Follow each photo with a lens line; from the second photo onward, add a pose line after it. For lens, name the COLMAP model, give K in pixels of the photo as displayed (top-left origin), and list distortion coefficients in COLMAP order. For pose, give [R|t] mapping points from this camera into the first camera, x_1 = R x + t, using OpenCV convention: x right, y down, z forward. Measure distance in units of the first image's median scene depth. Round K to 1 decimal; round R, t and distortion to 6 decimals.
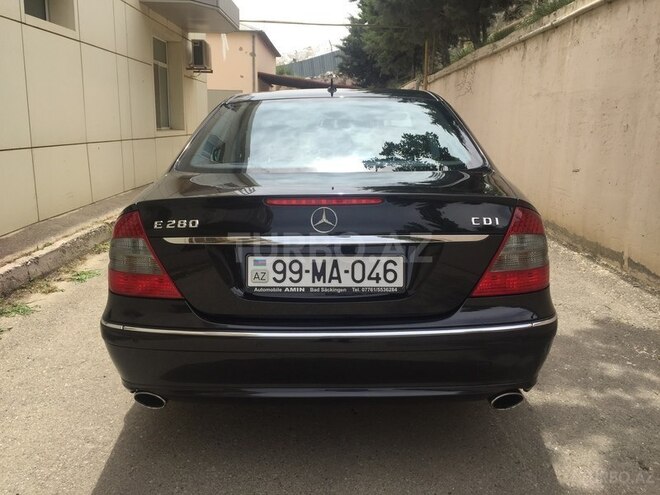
lens RADIAL K [[564.3, 0, 329.8], [0, 564.3, 247.3], [0, 0, 1]] dist [-0.000719, -0.011476]
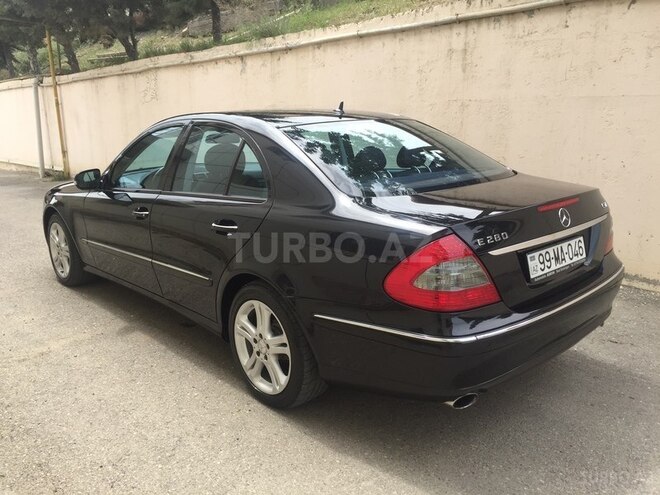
lens RADIAL K [[564.3, 0, 330.0], [0, 564.3, 248.3], [0, 0, 1]] dist [-0.000719, -0.011476]
pose [[0.702100, -0.163037, 0.693163, -1.297249], [0.162611, 0.984424, 0.066836, -0.151034], [-0.693263, 0.065790, 0.717676, 0.407380]]
